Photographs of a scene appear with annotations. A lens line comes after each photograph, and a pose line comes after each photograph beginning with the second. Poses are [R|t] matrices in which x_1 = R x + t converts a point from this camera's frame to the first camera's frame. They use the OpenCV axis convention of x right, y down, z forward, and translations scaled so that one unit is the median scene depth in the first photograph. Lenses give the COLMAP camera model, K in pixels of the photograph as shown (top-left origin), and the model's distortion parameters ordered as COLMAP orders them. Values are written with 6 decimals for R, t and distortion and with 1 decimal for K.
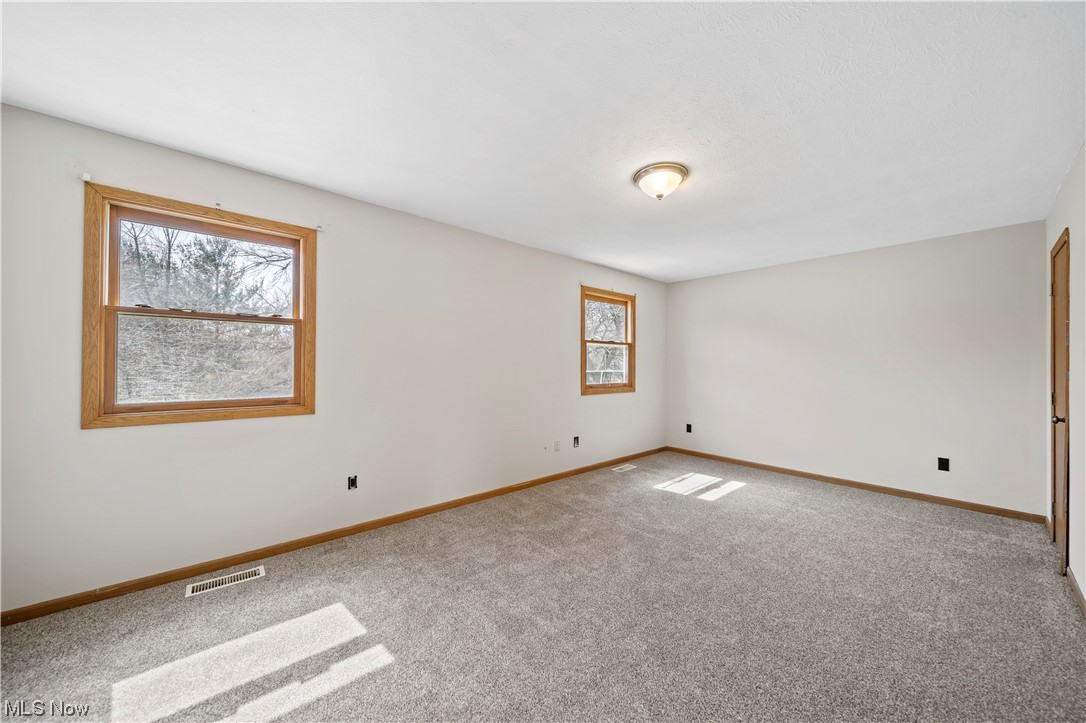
lens RADIAL K [[354.9, 0, 543.0], [0, 354.9, 361.5], [0, 0, 1]] dist [-0.000333, -0.000003]
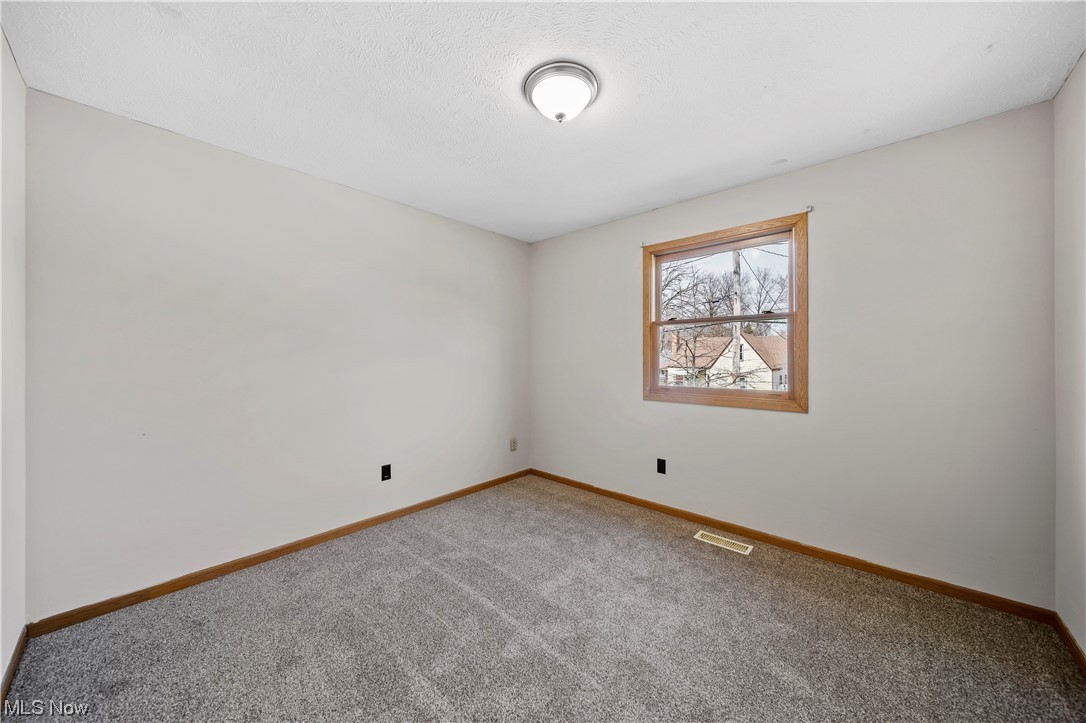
lens RADIAL K [[379.2, 0, 541.8], [0, 379.2, 358.5], [0, 0, 1]] dist [-0.002218, -0.000029]
pose [[0.155791, -0.005589, -0.987774, 0.321169], [0.010559, 0.999936, -0.003993, 0.004716], [0.987734, -0.009808, 0.155840, 0.259125]]
